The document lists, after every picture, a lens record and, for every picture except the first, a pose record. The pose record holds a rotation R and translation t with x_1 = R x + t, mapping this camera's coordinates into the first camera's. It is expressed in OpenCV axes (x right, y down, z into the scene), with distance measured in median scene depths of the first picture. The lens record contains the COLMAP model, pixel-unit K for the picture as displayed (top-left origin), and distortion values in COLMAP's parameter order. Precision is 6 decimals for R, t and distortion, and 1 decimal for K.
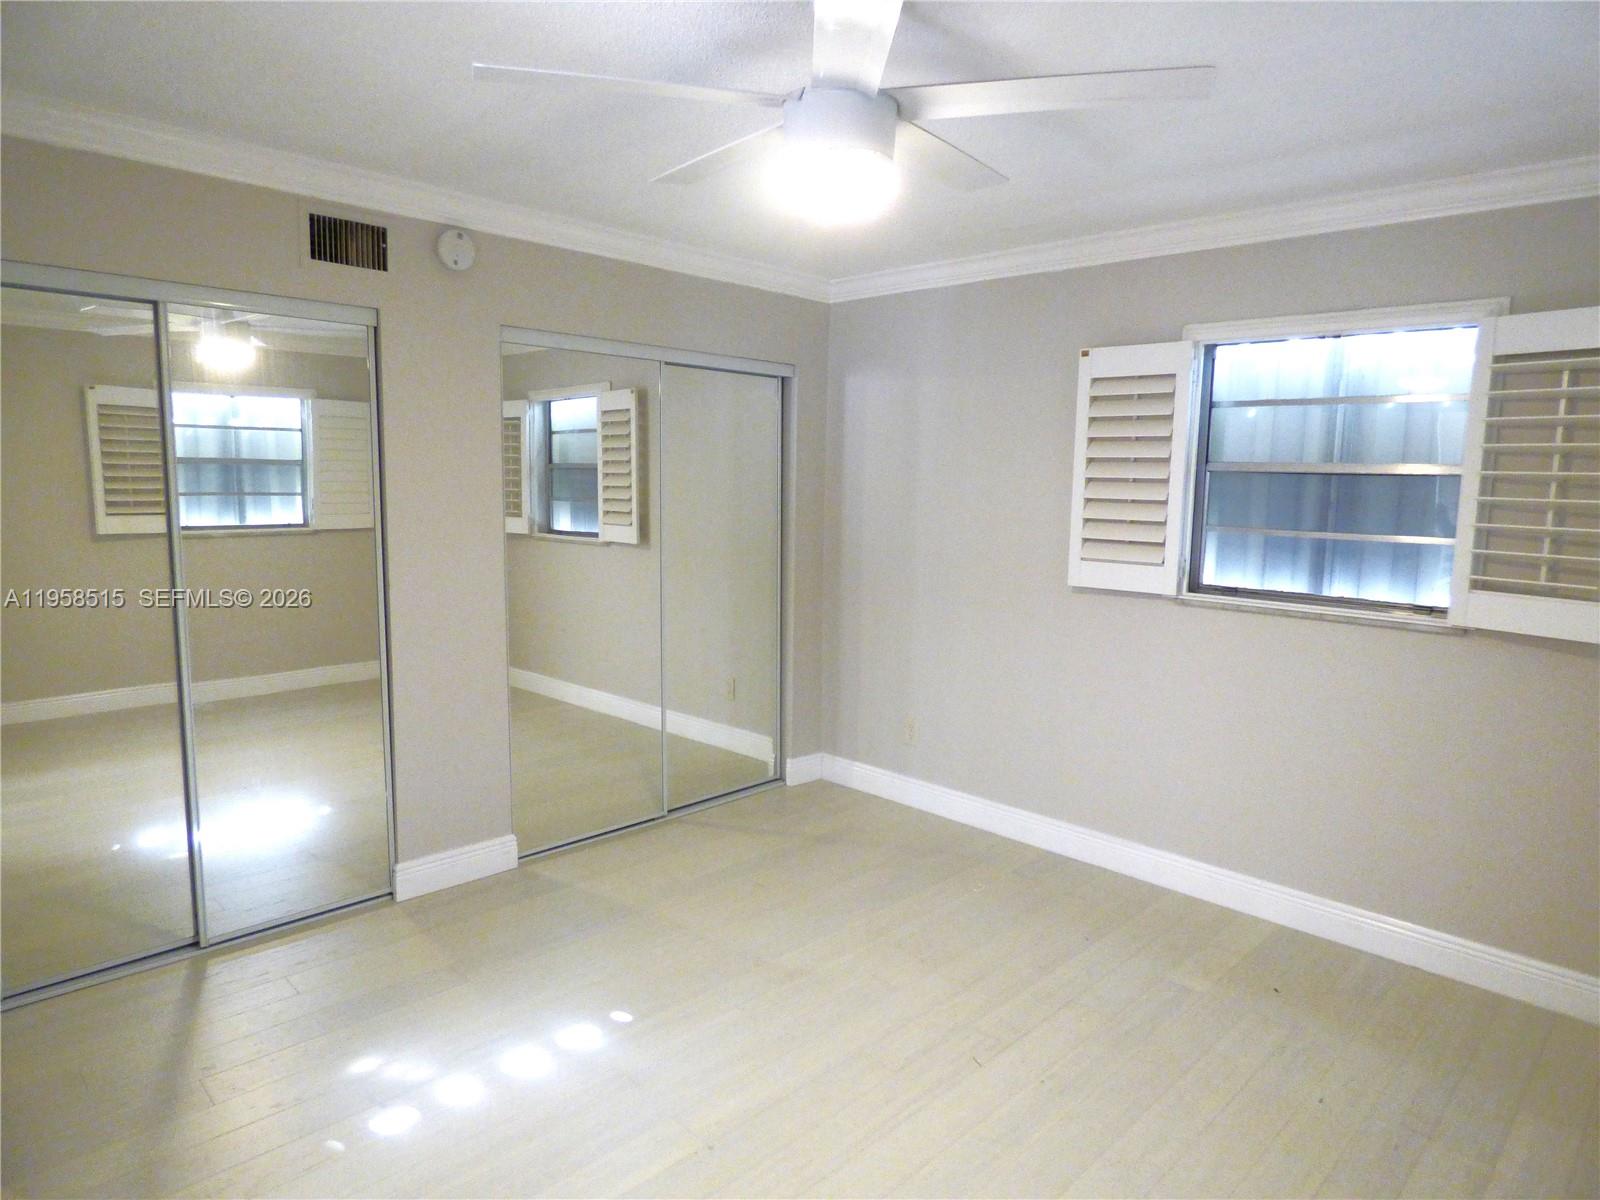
lens RADIAL K [[985.0, 0, 793.4], [0, 985.0, 601.5], [0, 0, 1]] dist [0.002924, -0.001895]
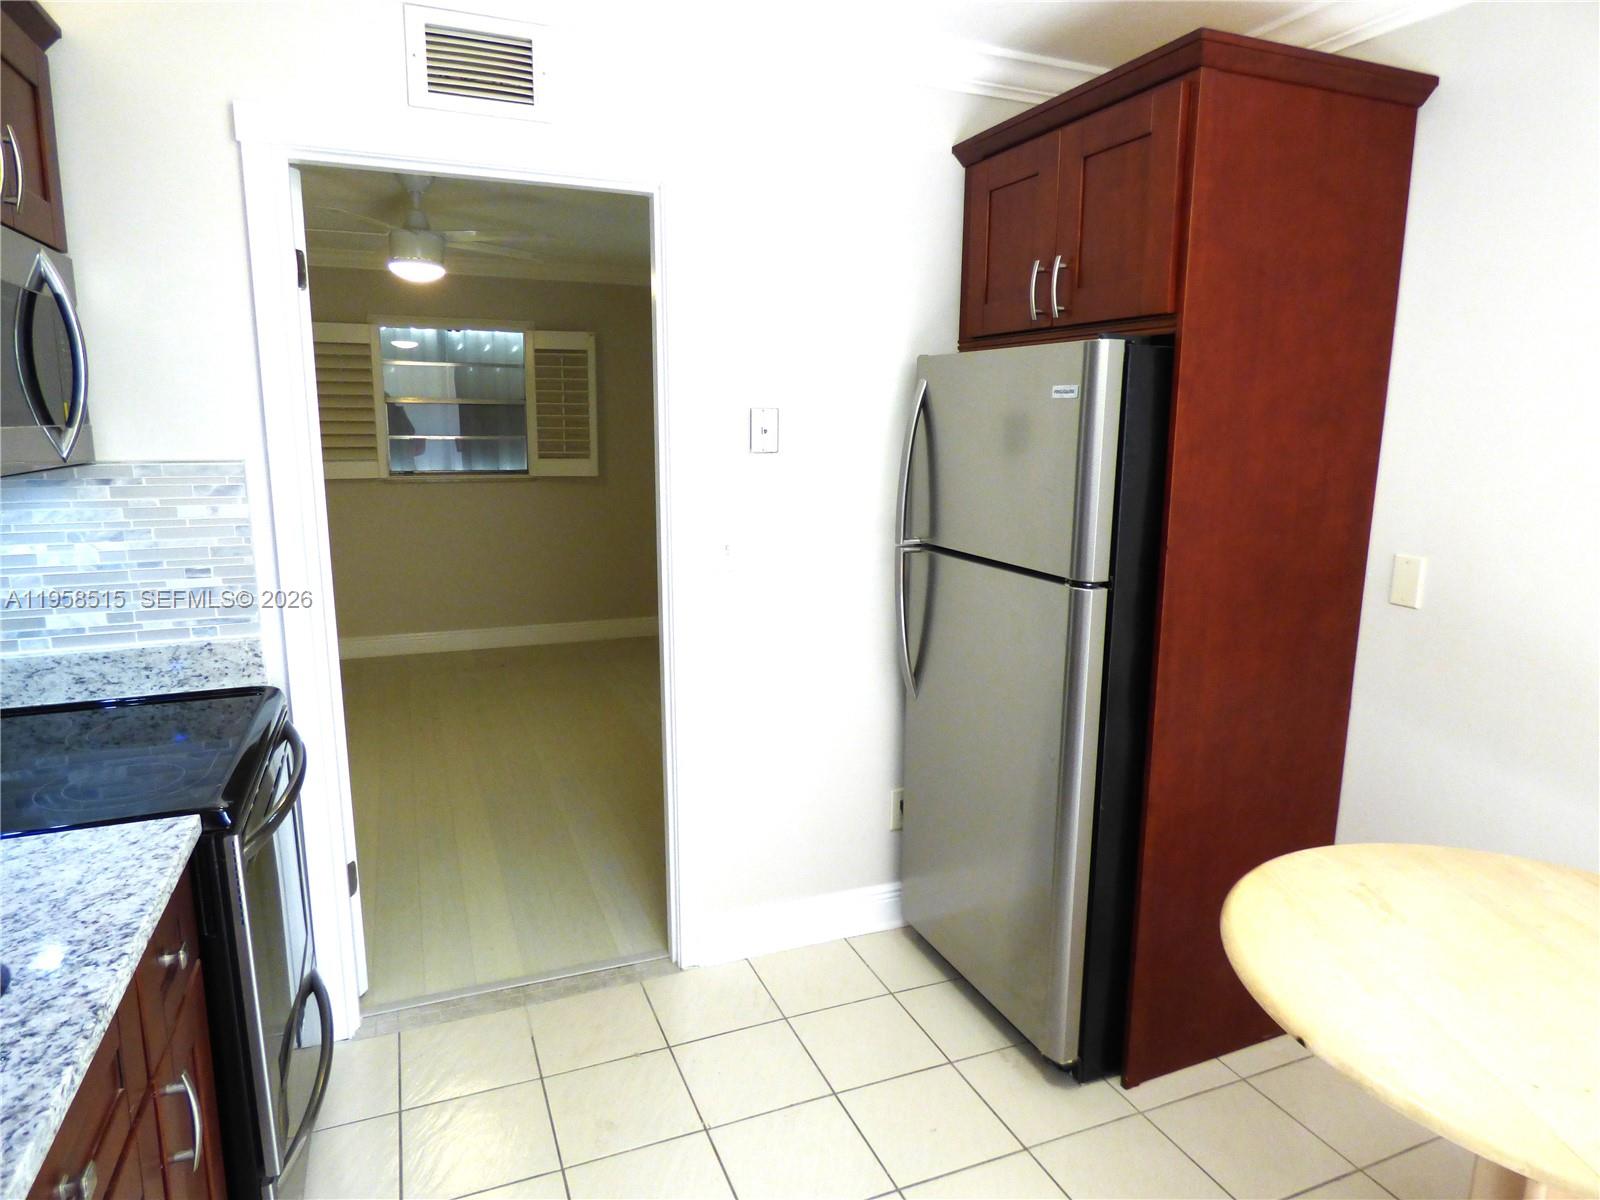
lens RADIAL K [[985.0, 0, 800.4], [0, 985.0, 603.6], [0, 0, 1]] dist [0.002924, -0.001895]
pose [[0.387216, -0.189305, 0.902345, -1.090739], [0.119210, 0.980759, 0.154600, 0.034077], [-0.914250, 0.047705, 0.402333, -0.371355]]
